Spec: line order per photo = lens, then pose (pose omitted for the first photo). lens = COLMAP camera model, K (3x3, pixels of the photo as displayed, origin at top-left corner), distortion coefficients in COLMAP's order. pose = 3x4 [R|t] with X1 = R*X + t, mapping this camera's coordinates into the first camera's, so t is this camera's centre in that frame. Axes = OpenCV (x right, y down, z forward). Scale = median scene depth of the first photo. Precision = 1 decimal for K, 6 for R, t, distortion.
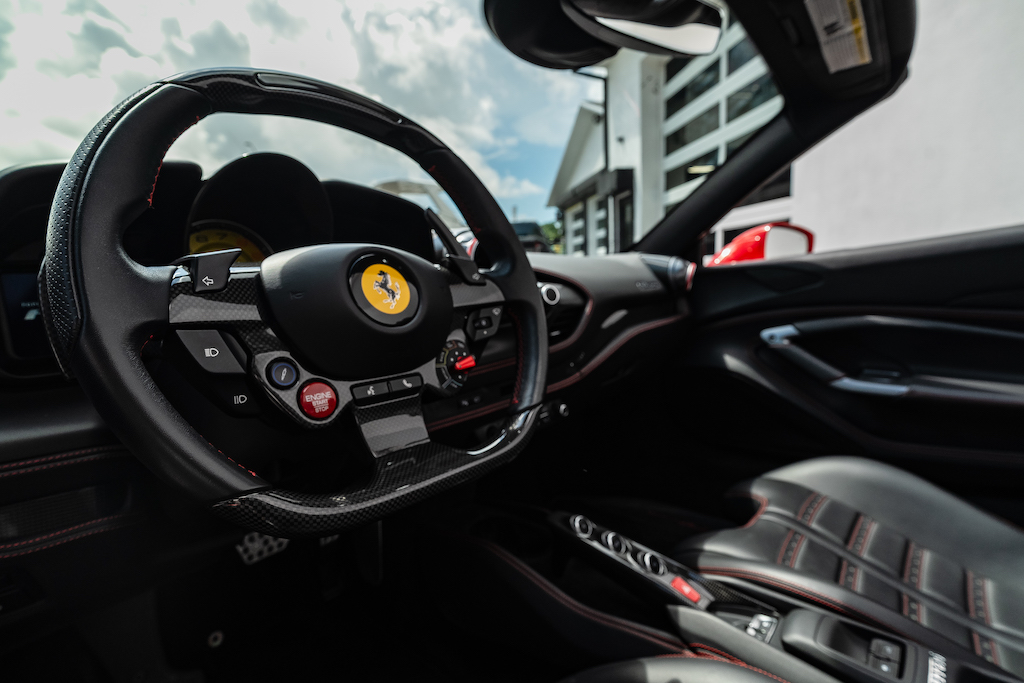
lens RADIAL K [[503.9, 0, 509.6], [0, 503.9, 340.7], [0, 0, 1]] dist [0.006663, 0.000622]
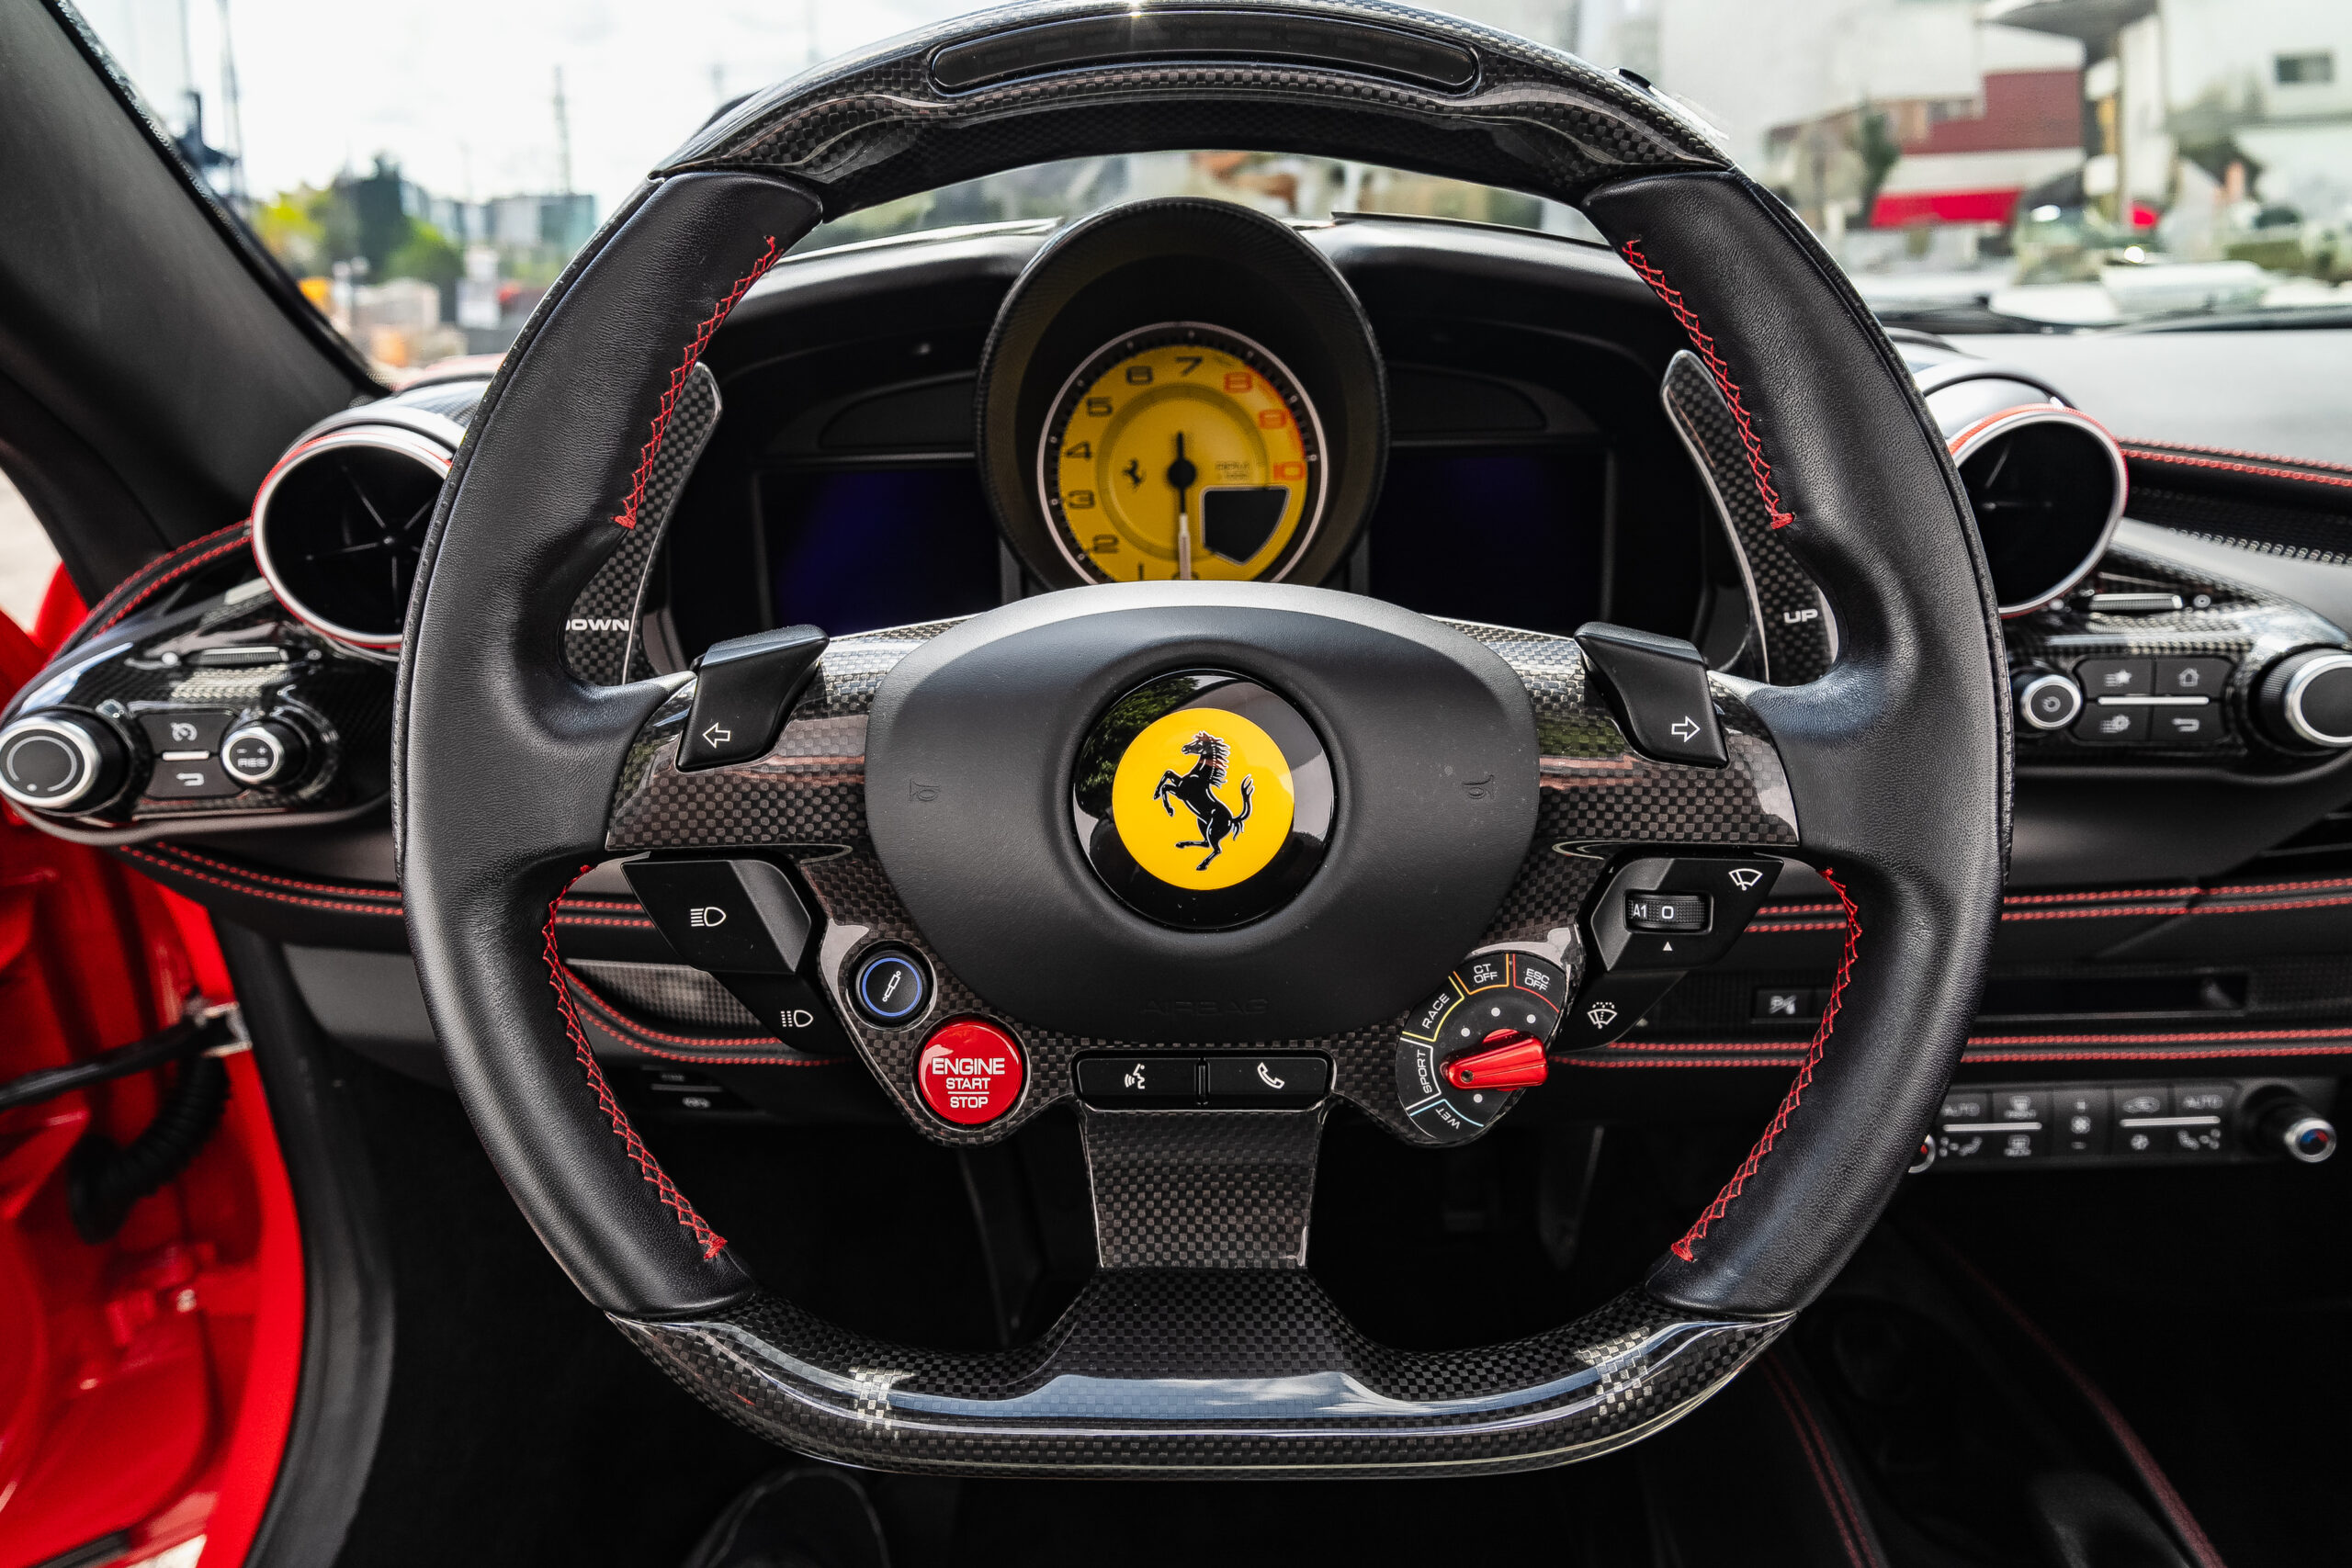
lens RADIAL K [[1339.5, 0, 1172.8], [0, 1339.5, 766.0], [0, 0, 1]] dist [0.019954, 0.006179]
pose [[0.681162, 0.292870, -0.671003, 0.253476], [-0.106190, 0.946334, 0.305245, -0.341295], [0.724391, -0.136668, 0.675707, 0.429298]]
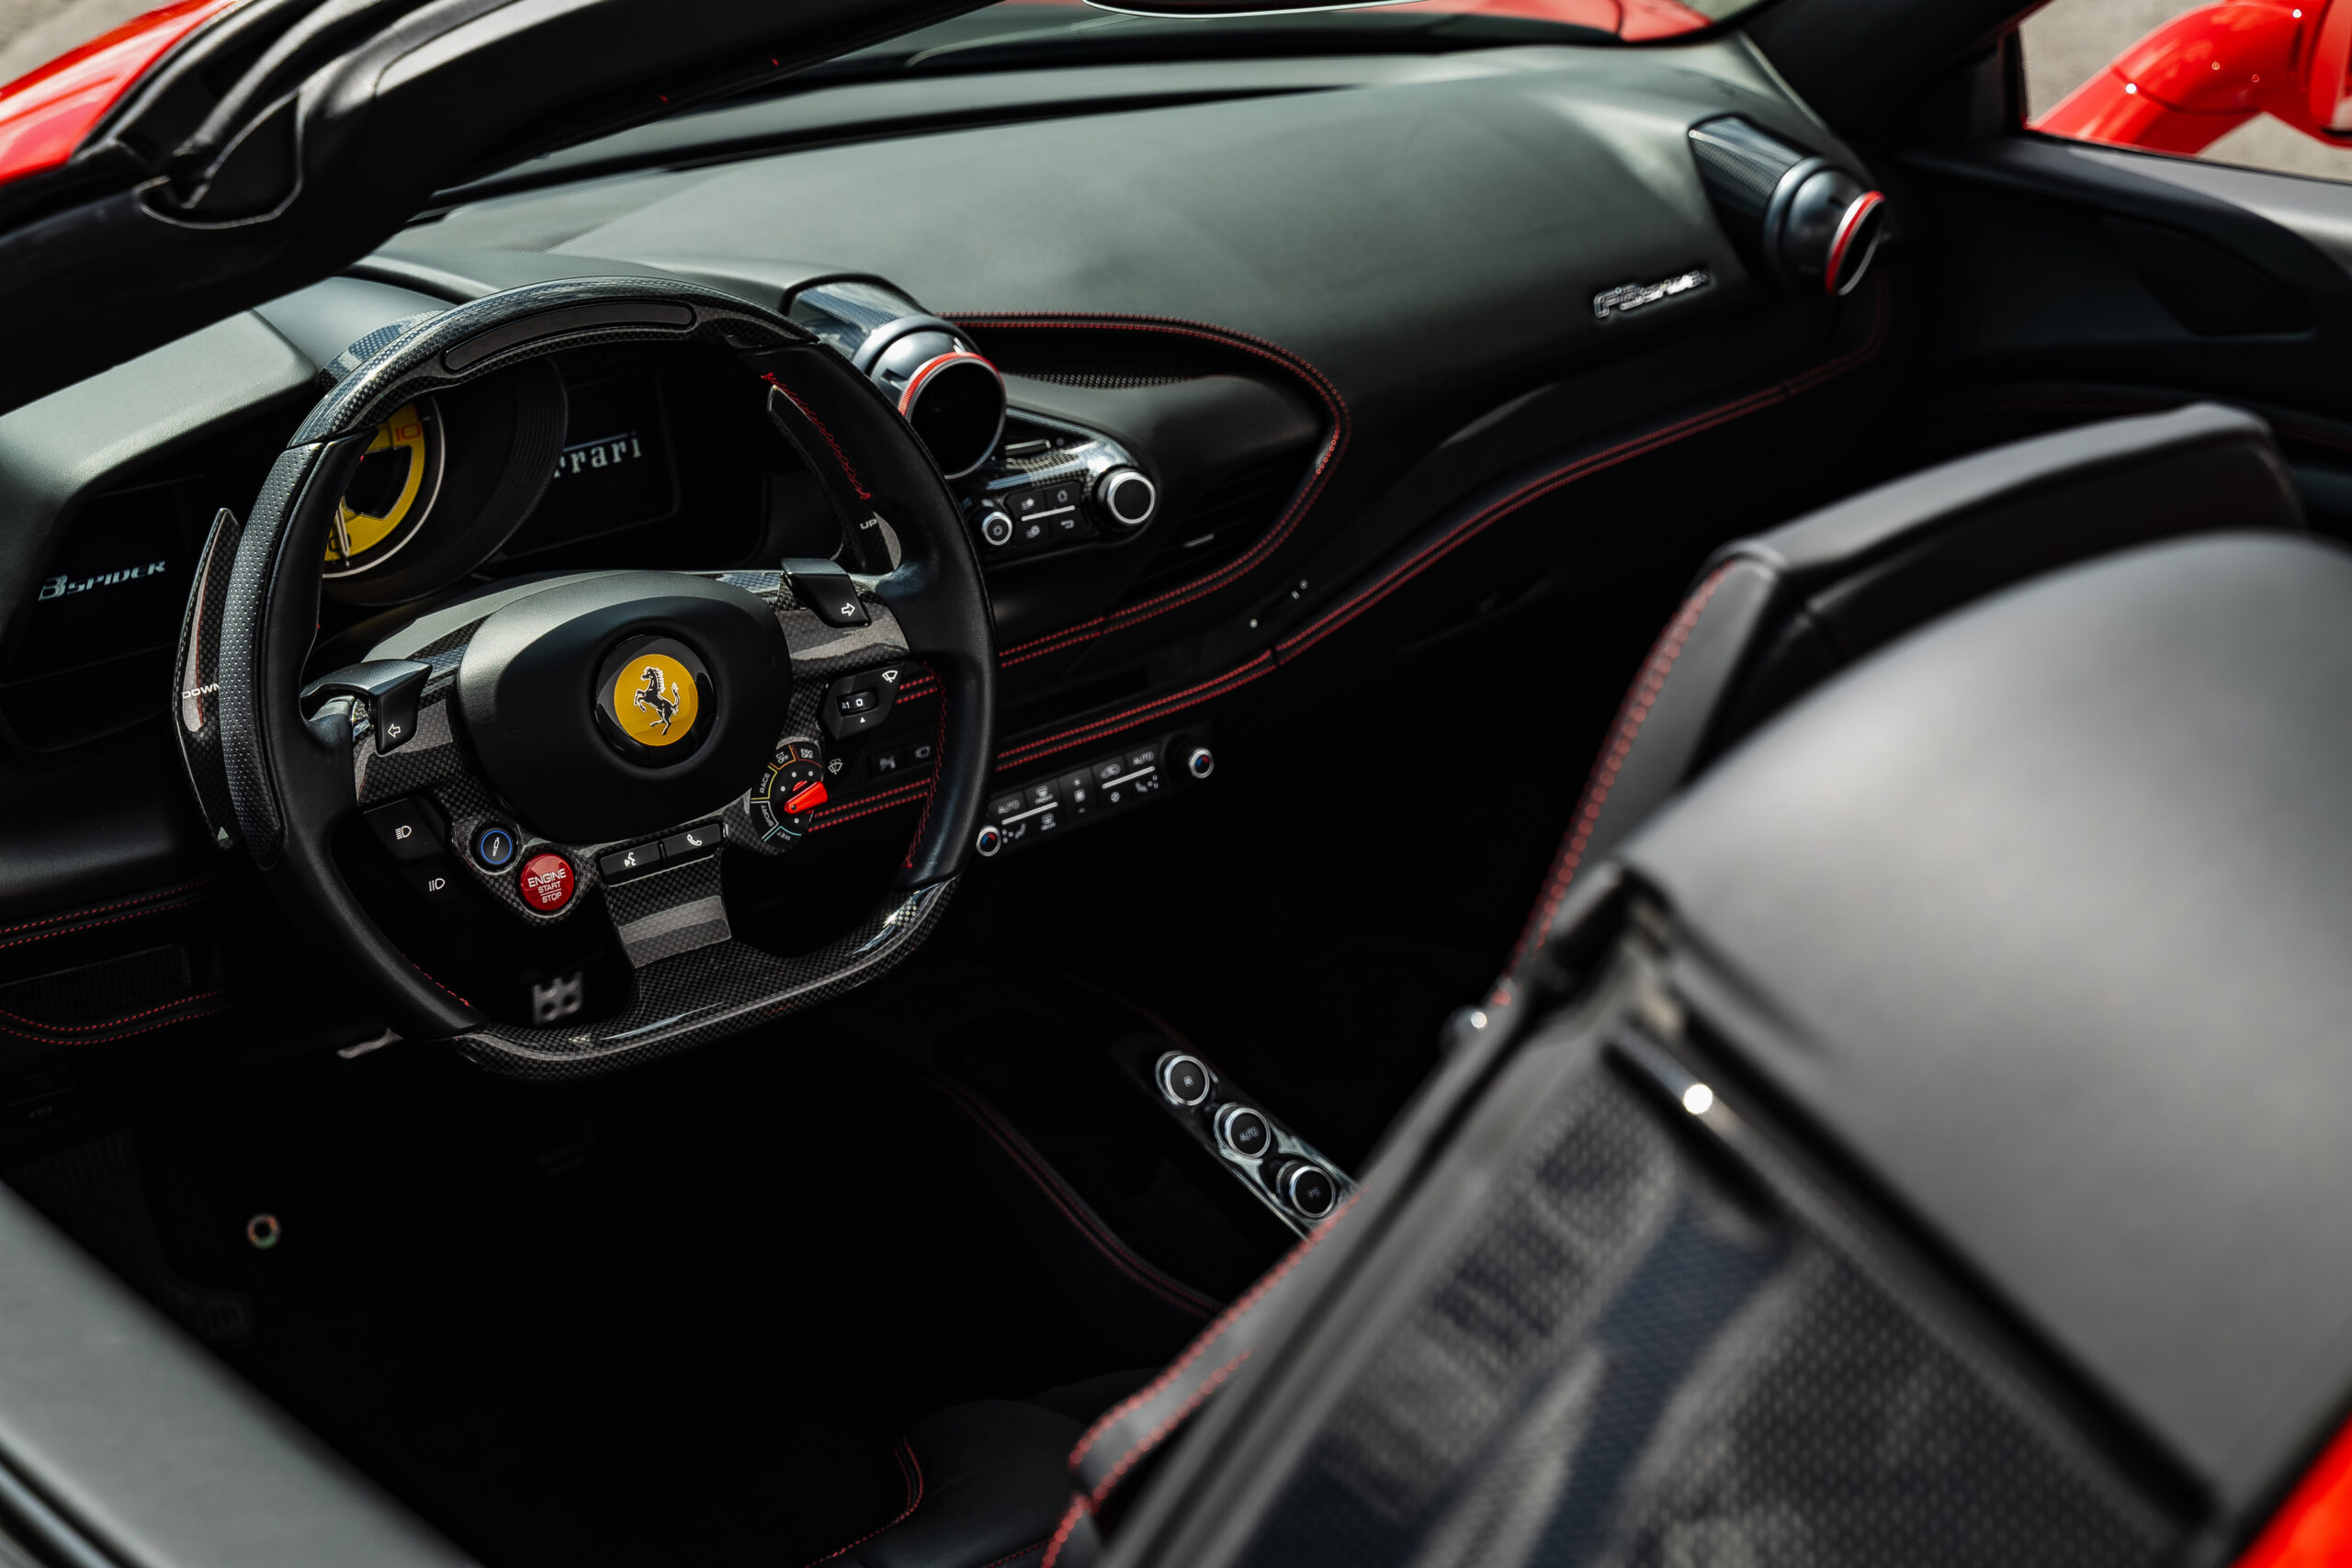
lens RADIAL K [[3336.5, 0, 1179.2], [0, 3336.5, 788.0], [0, 0, 1]] dist [0.110684, 0.000000]
pose [[0.984816, 0.107177, -0.136568, 0.849699], [-0.057918, 0.944442, 0.323534, -1.230310], [0.163657, -0.310712, 0.936309, -2.439397]]
